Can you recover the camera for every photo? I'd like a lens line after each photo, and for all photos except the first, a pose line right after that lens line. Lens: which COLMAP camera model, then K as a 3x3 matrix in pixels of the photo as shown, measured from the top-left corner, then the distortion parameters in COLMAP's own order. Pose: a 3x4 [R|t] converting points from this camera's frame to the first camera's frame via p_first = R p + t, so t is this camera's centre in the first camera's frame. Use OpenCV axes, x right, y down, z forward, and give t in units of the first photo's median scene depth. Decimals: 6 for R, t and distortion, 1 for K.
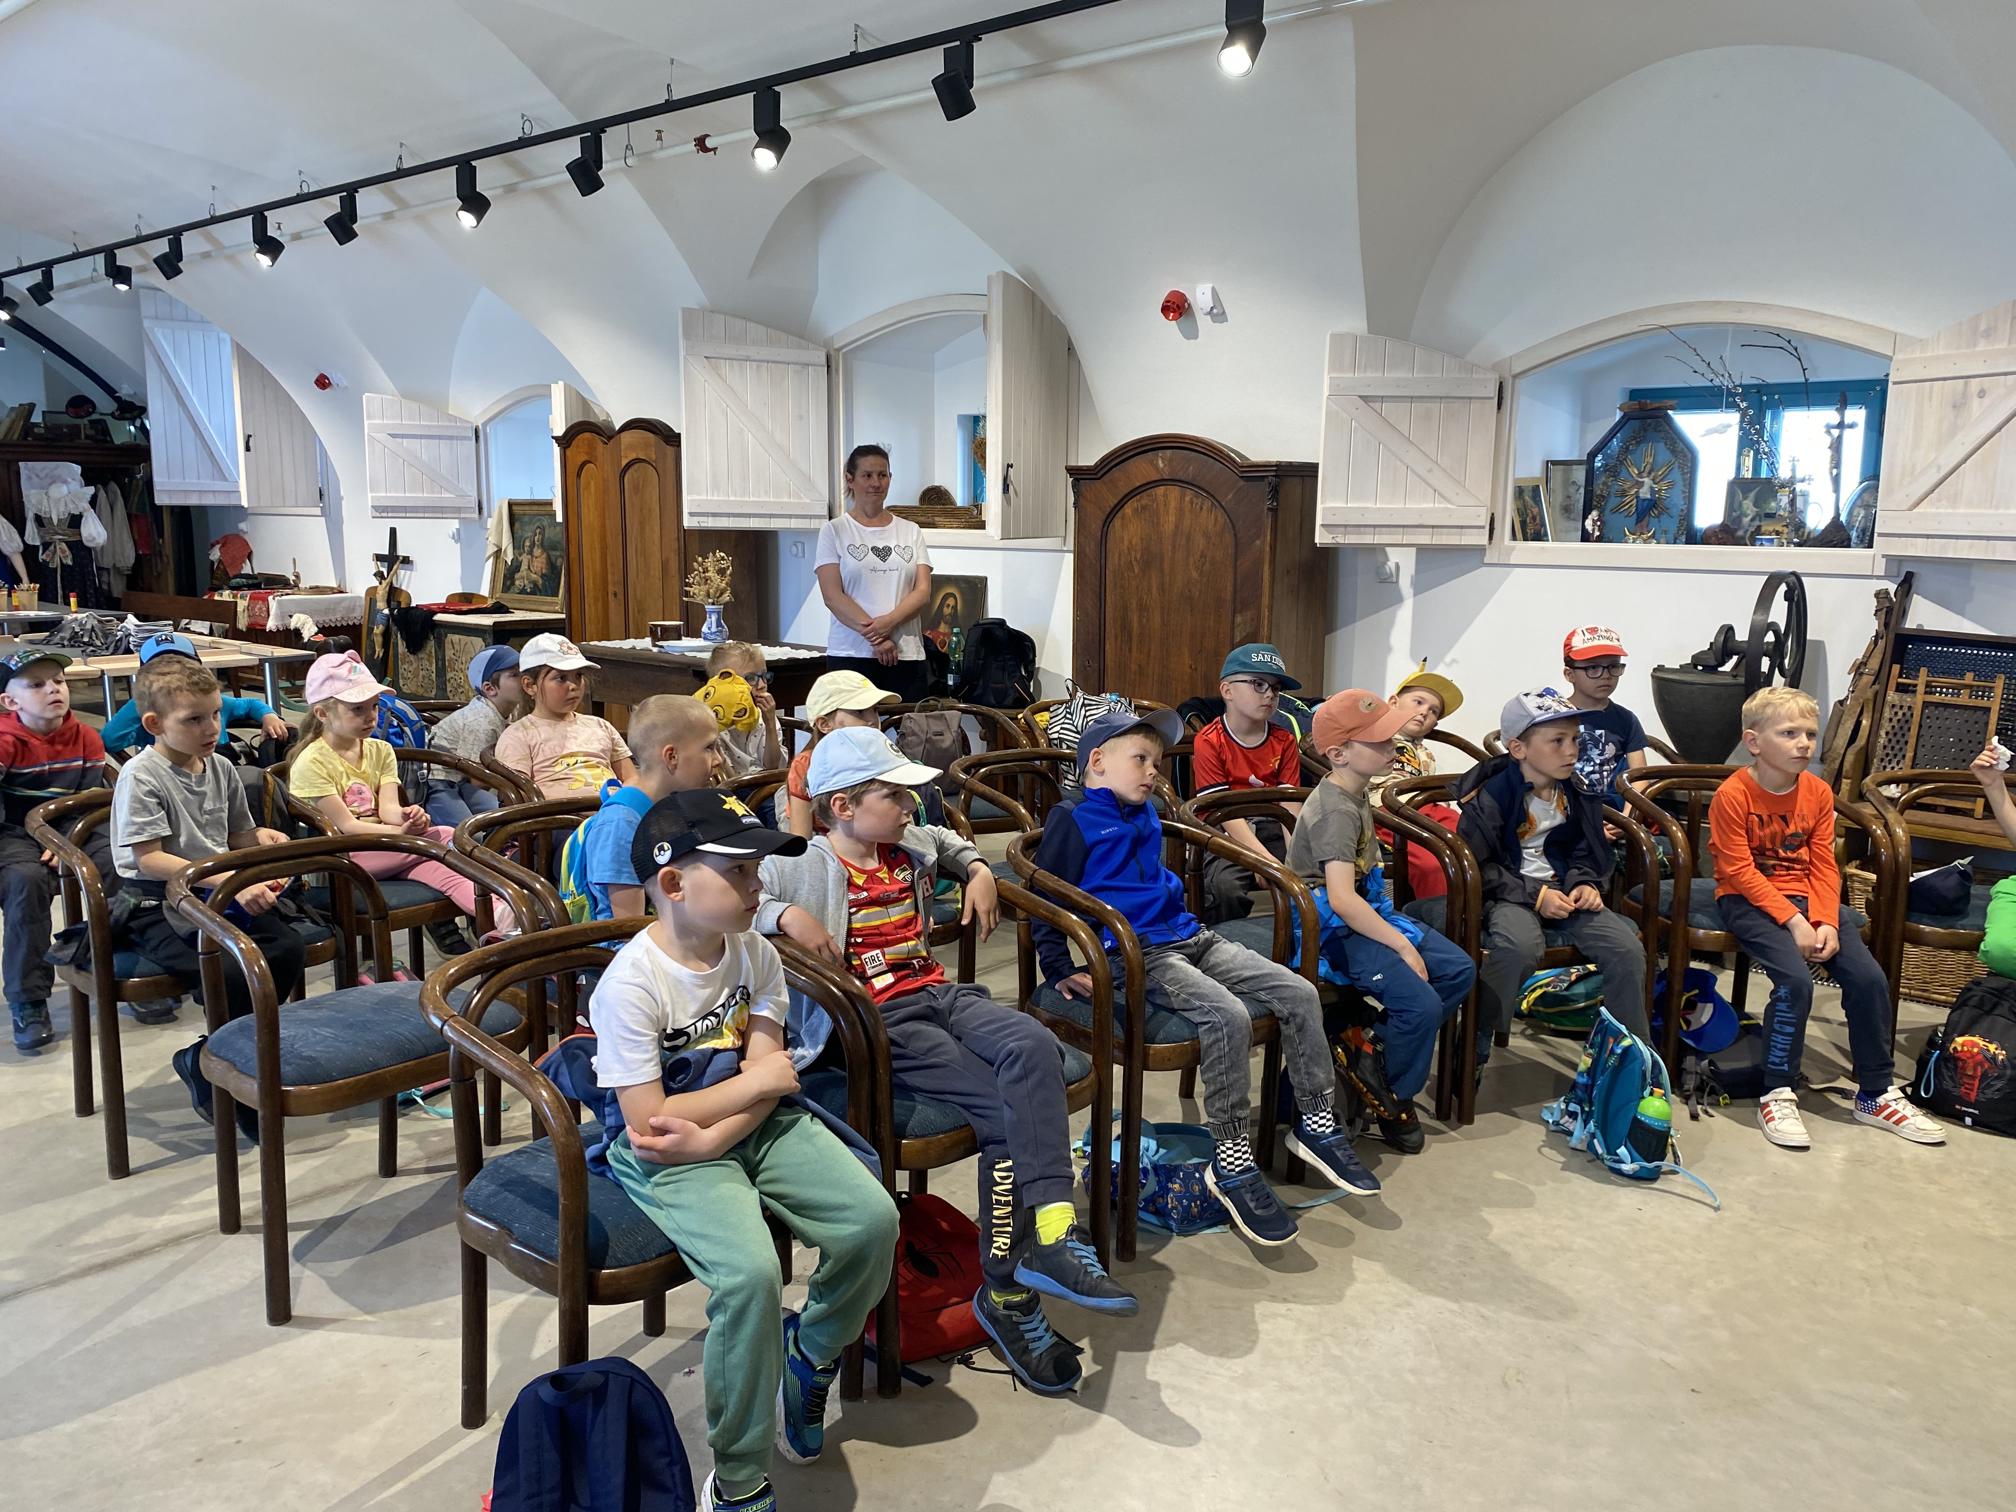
lens RADIAL K [[1559.2, 0, 1019.4], [0, 1559.2, 752.4], [0, 0, 1]] dist [0.040944, -0.050381]
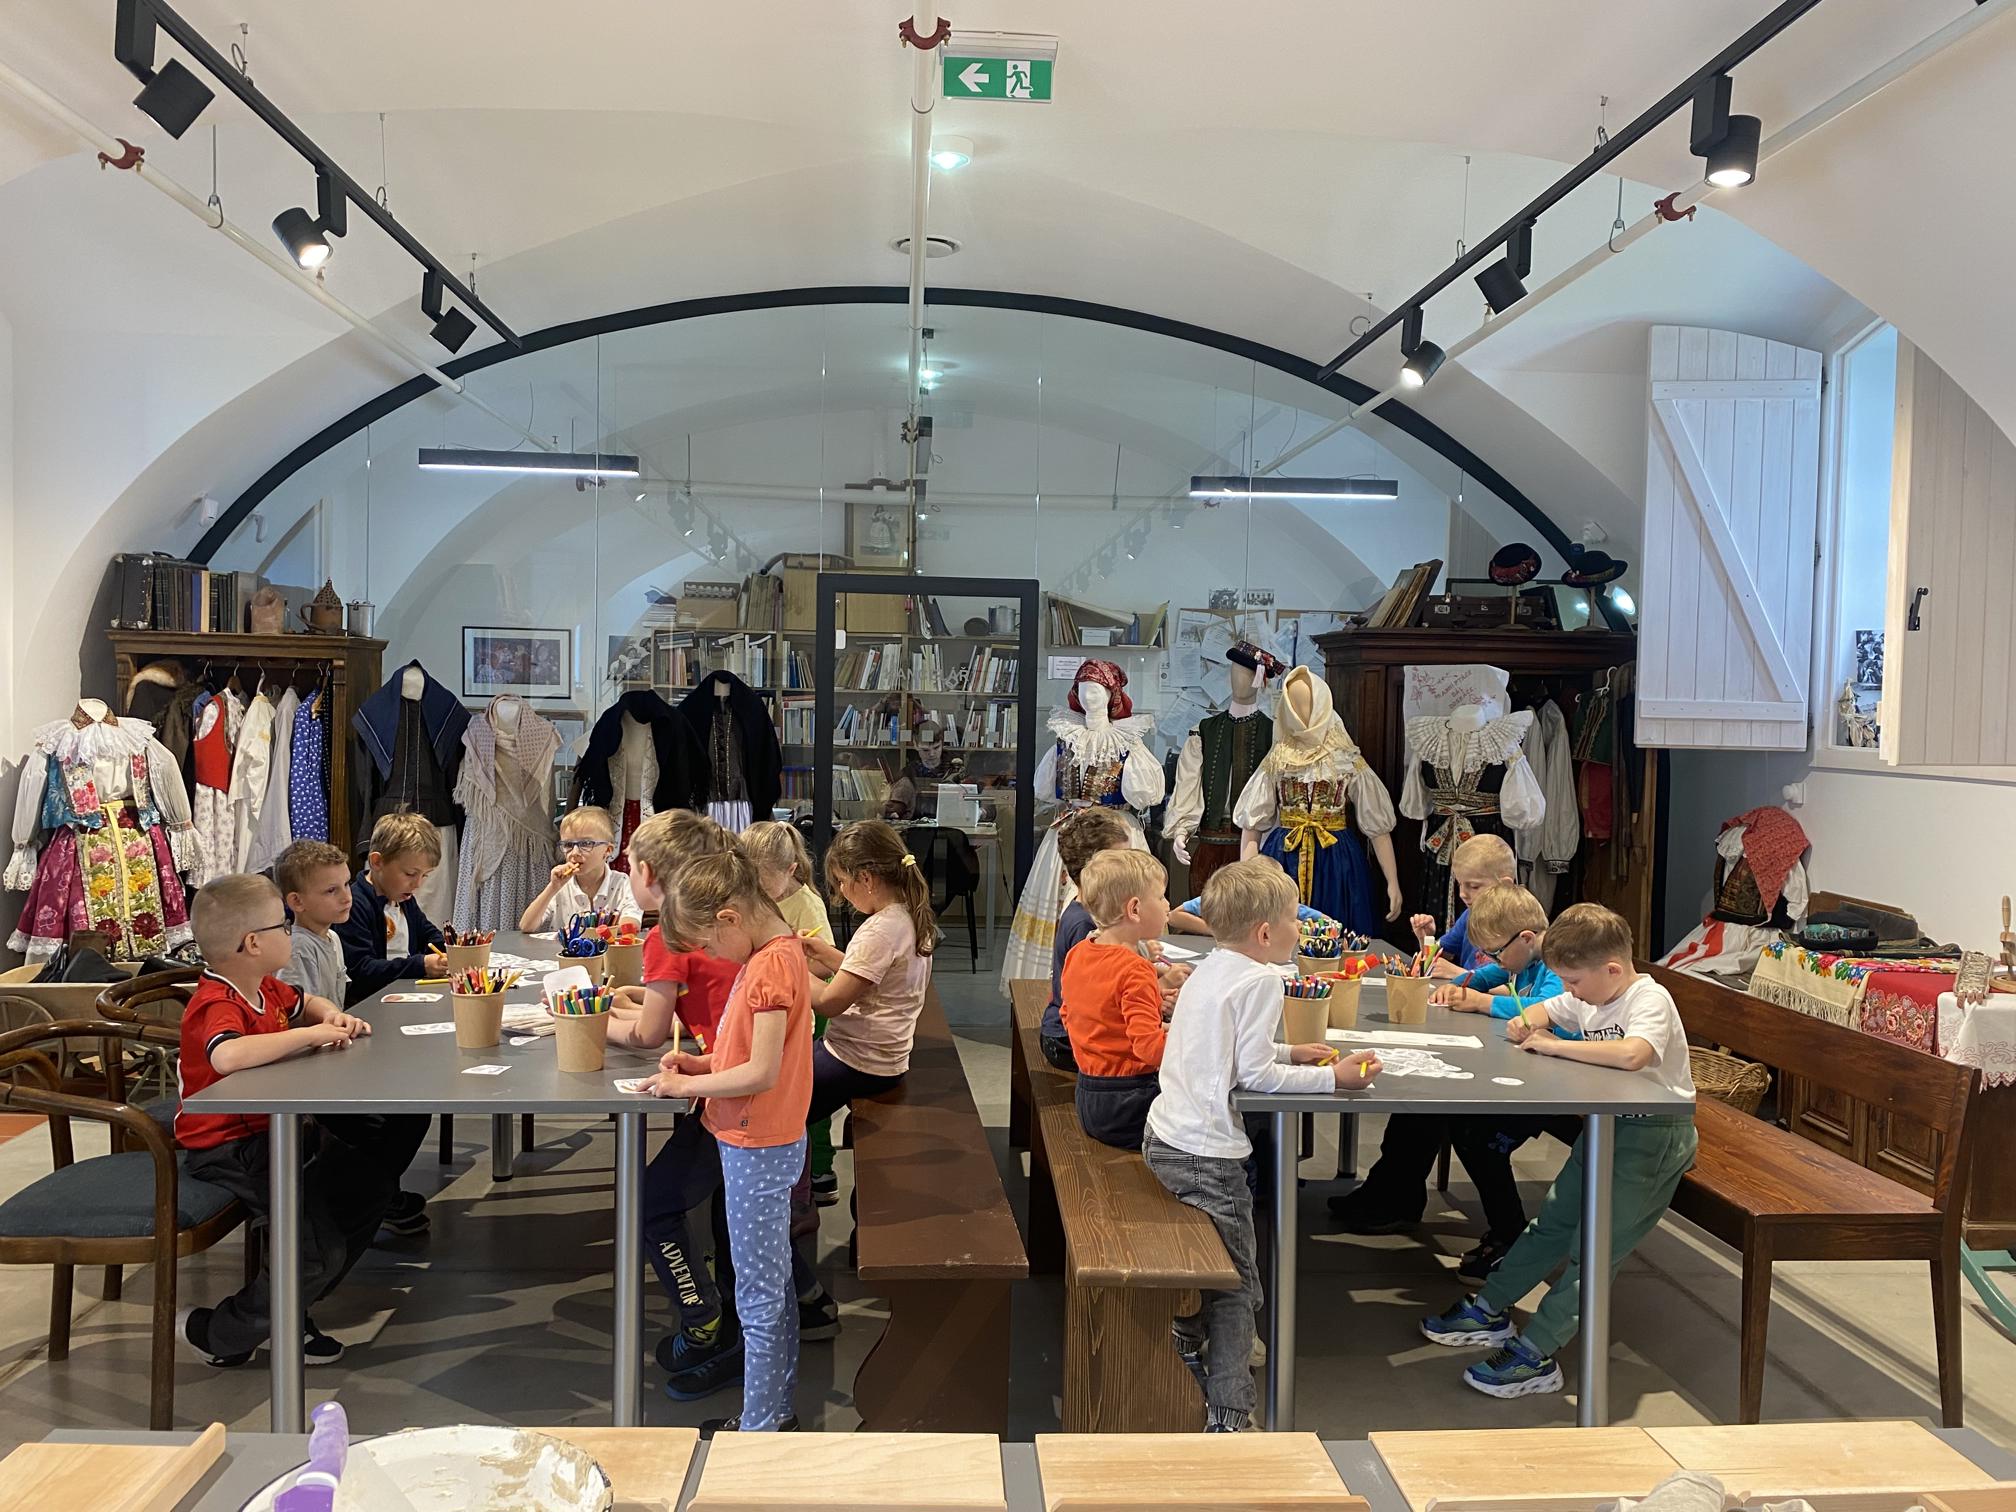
lens RADIAL K [[1559.2, 0, 1006.1], [0, 1559.2, 752.6], [0, 0, 1]] dist [0.040944, -0.050381]
pose [[0.703810, 0.029968, -0.709756, -0.335112], [-0.124636, 0.988821, -0.081841, -0.089545], [0.699369, 0.146062, 0.699678, 0.508801]]
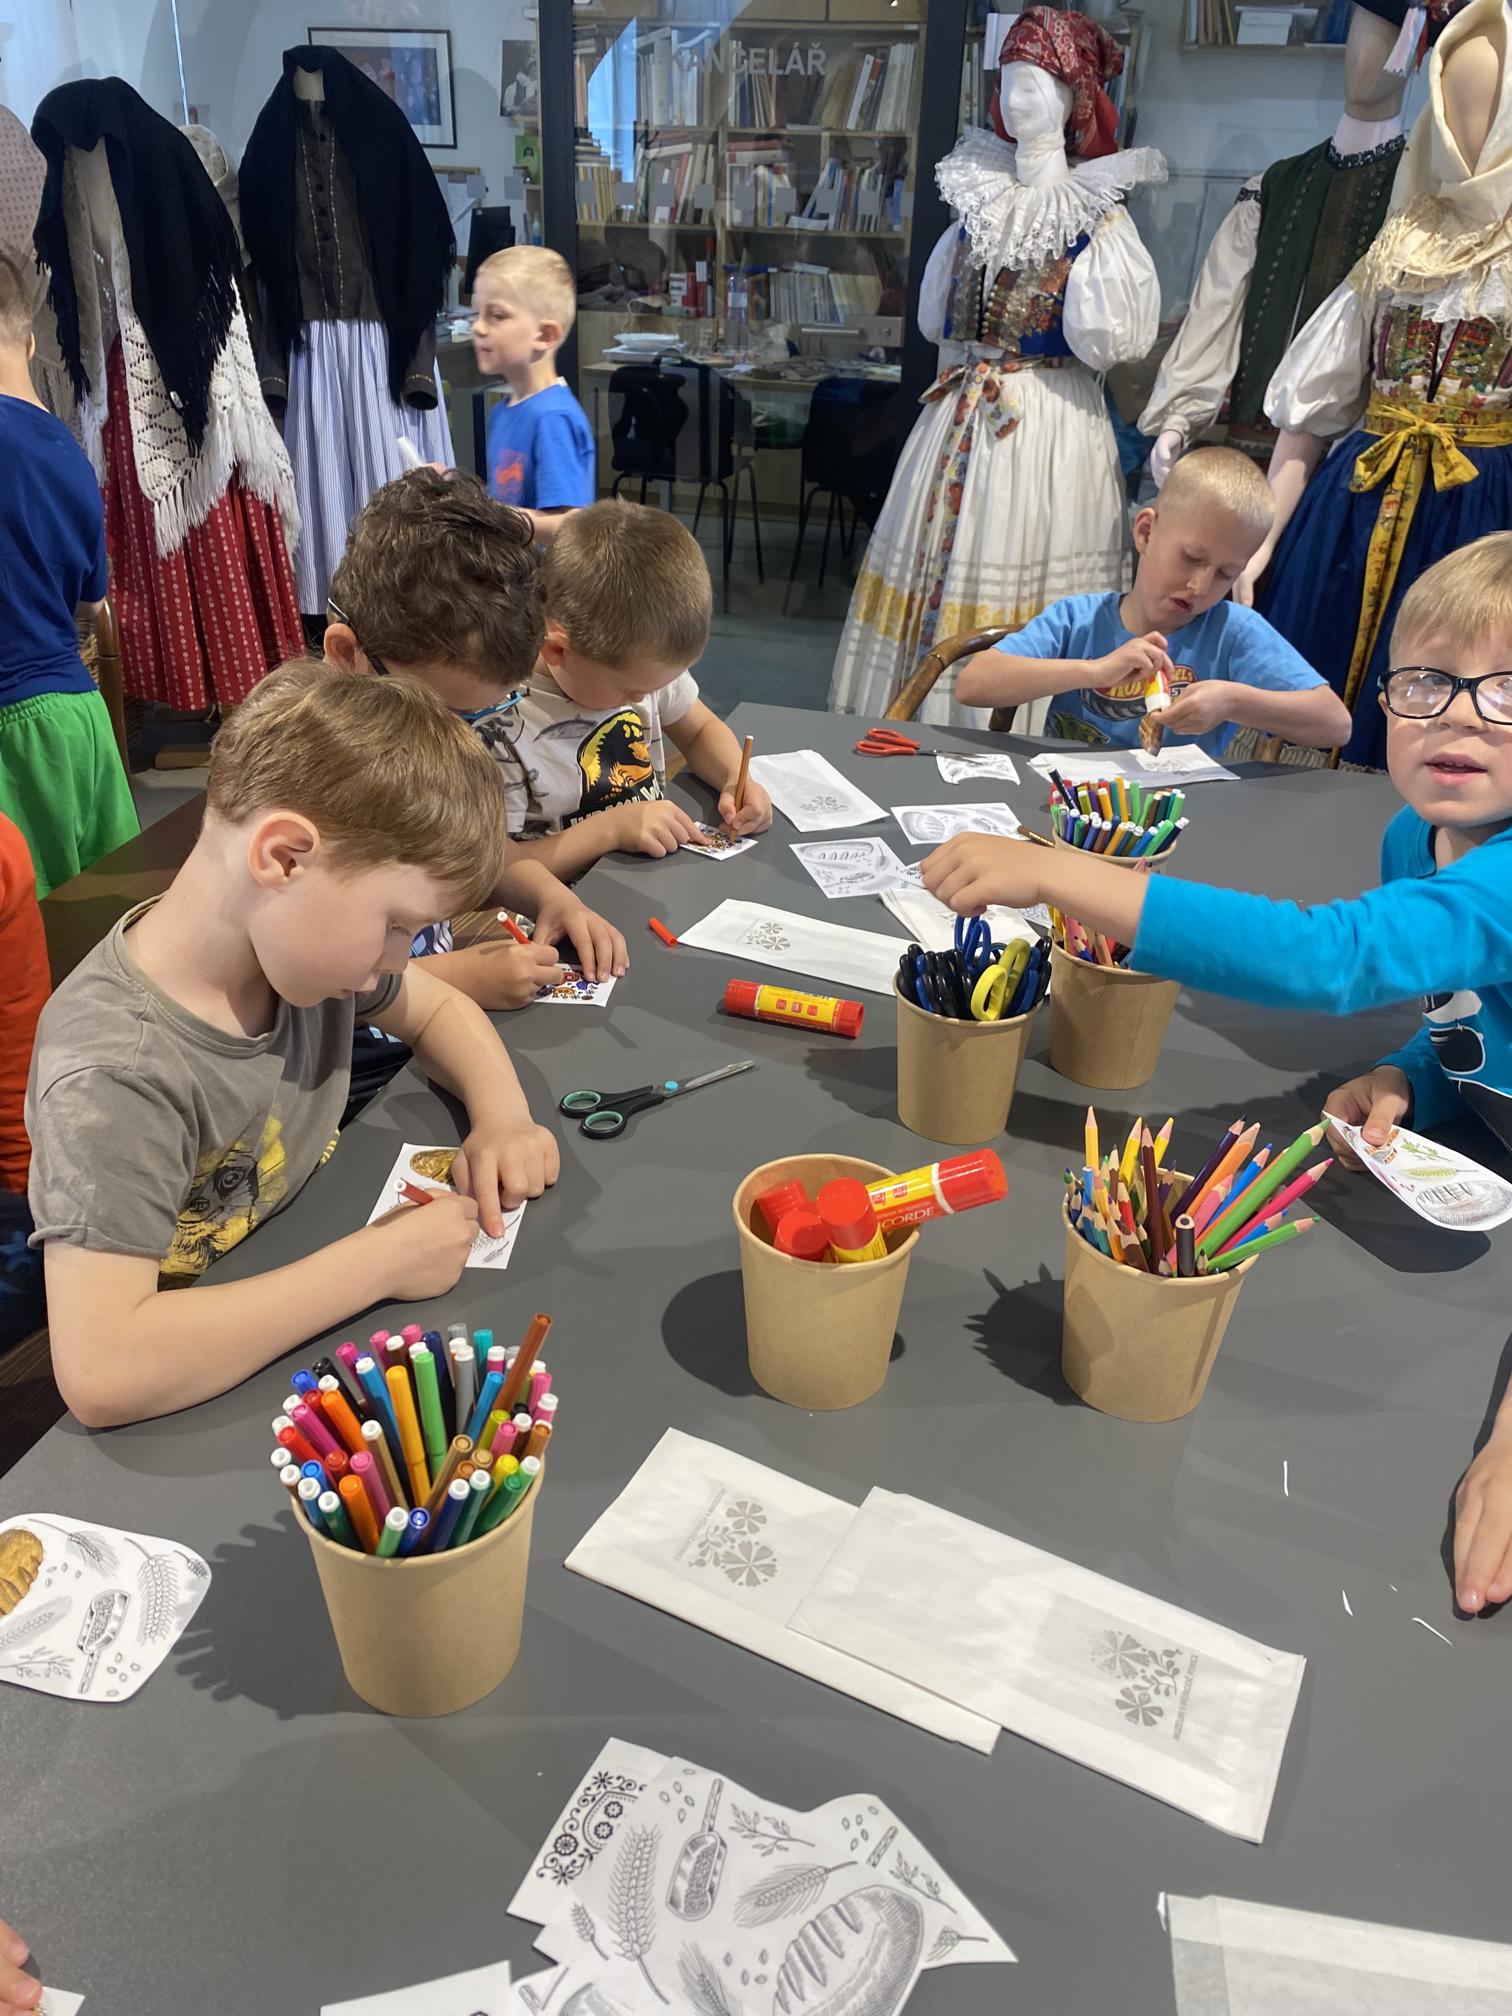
lens RADIAL K [[1559.2, 0, 753.4], [0, 1559.2, 1001.3], [0, 0, 1]] dist [0.040944, -0.050381]
pose [[0.439041, 0.424172, -0.792036, -0.456211], [-0.167456, 0.904727, 0.391699, -0.117430], [0.882724, -0.039340, 0.468242, 0.742490]]
